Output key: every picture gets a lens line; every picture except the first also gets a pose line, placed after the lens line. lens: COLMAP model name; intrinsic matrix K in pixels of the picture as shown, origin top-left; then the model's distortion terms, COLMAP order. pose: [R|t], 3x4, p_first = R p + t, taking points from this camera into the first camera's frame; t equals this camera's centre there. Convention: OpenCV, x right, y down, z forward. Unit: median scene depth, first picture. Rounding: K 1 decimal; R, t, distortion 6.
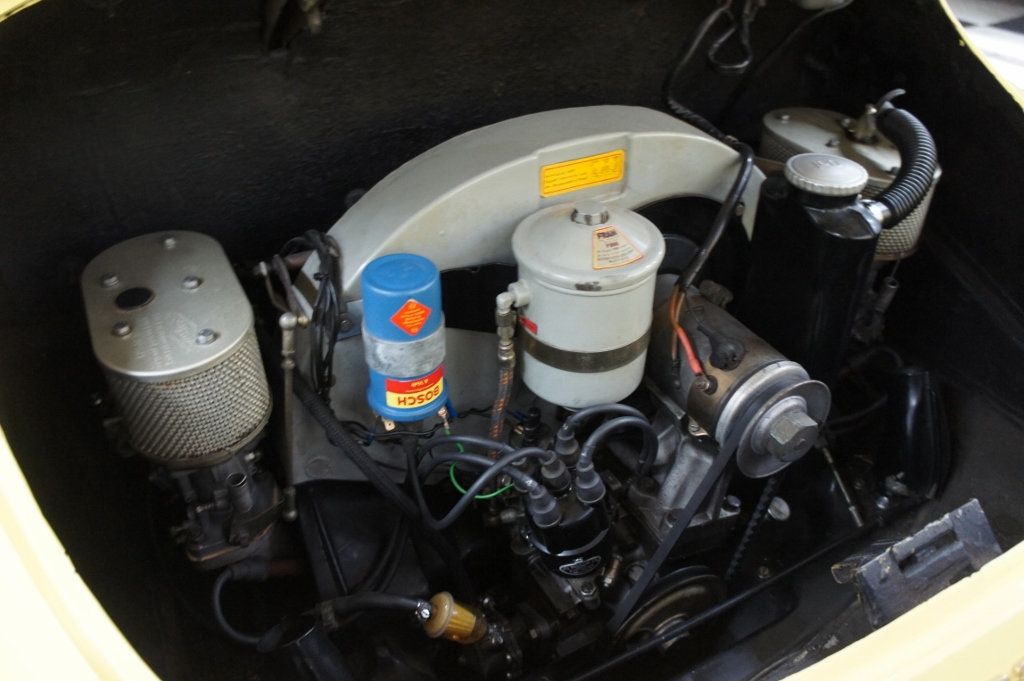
lens RADIAL K [[839.5, 0, 489.7], [0, 839.5, 342.3], [0, 0, 1]] dist [-0.206856, 0.264550]
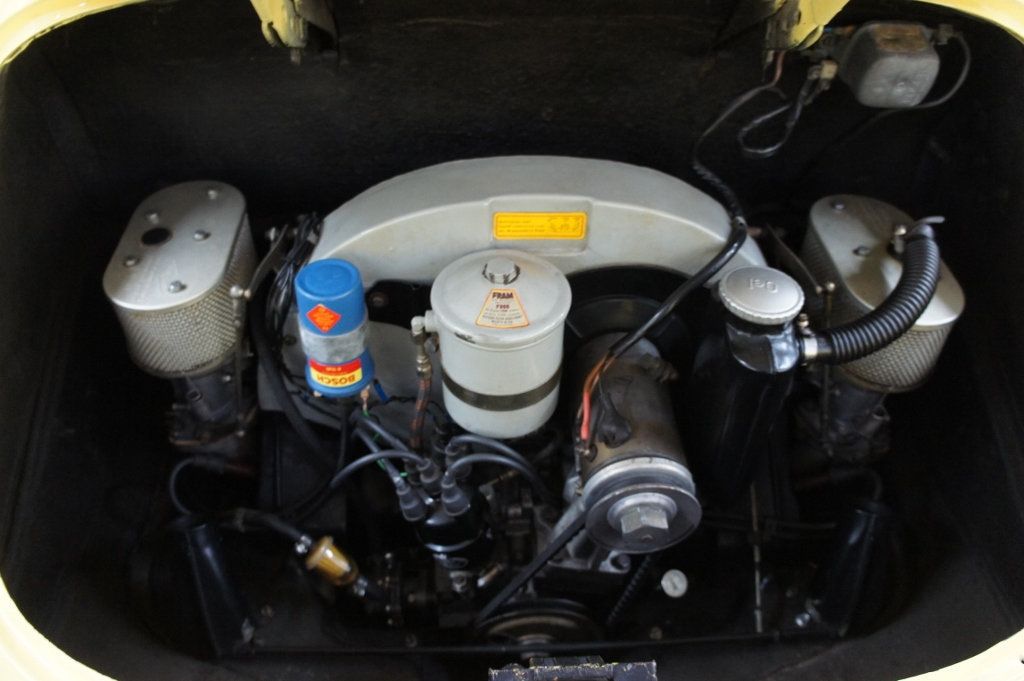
lens RADIAL K [[839.5, 0, 489.7], [0, 839.5, 342.3], [0, 0, 1]] dist [-0.206856, 0.264550]
pose [[0.901141, 0.306248, -0.306850, 0.431376], [-0.269034, 0.950063, 0.158115, -0.216035], [0.339949, -0.059931, 0.938532, -0.030100]]
